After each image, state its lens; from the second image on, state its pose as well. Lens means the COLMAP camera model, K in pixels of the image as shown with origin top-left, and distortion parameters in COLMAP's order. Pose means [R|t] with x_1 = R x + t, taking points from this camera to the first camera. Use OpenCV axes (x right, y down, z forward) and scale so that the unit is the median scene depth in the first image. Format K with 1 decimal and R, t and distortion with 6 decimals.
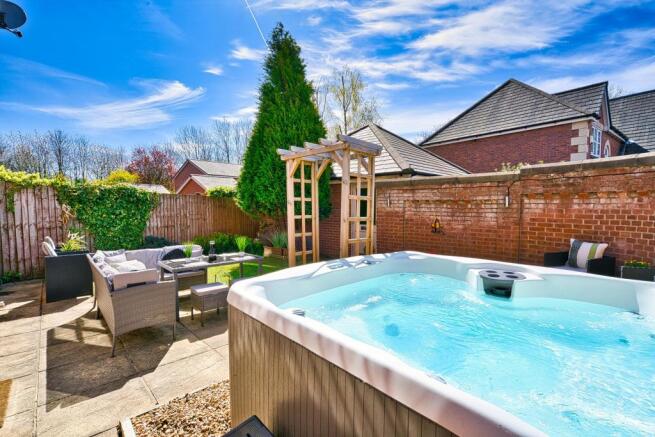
lens RADIAL K [[301.6, 0, 326.7], [0, 301.6, 219.3], [0, 0, 1]] dist [-0.001405, -0.001583]
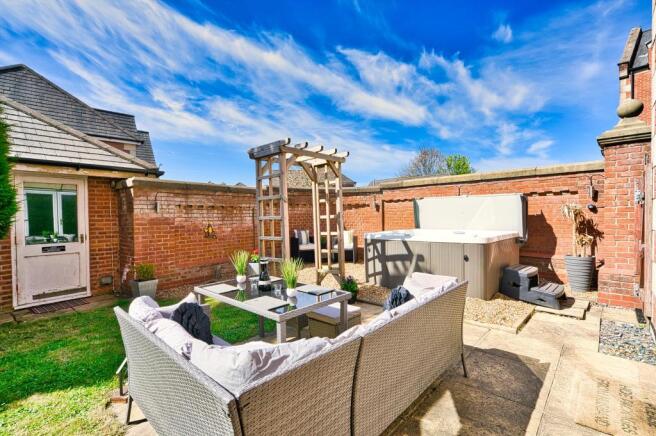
lens RADIAL K [[302.1, 0, 328.3], [0, 302.1, 221.2], [0, 0, 1]] dist [-0.001405, -0.001583]
pose [[-0.077041, -0.014198, 0.996927, -0.724779], [0.064990, 0.997701, 0.019231, -0.004259], [-0.994908, 0.066272, -0.075941, 0.681168]]
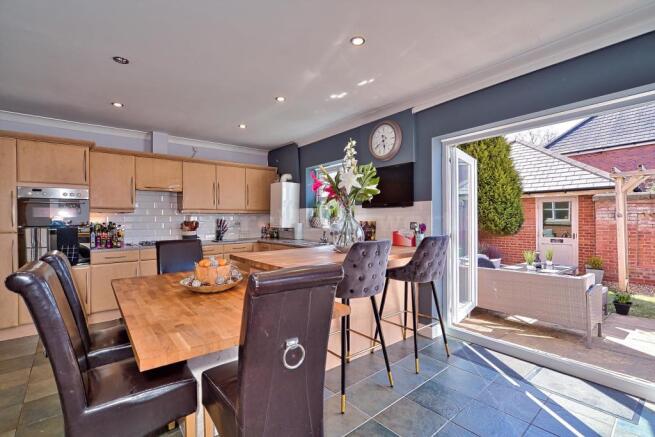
lens RADIAL K [[301.6, 0, 326.3], [0, 301.6, 222.0], [0, 0, 1]] dist [-0.001405, -0.001583]
pose [[0.995959, -0.005504, -0.089636, -0.783108], [0.002075, 0.999264, -0.038302, 0.003191], [0.089781, 0.037961, 0.995238, -0.133173]]
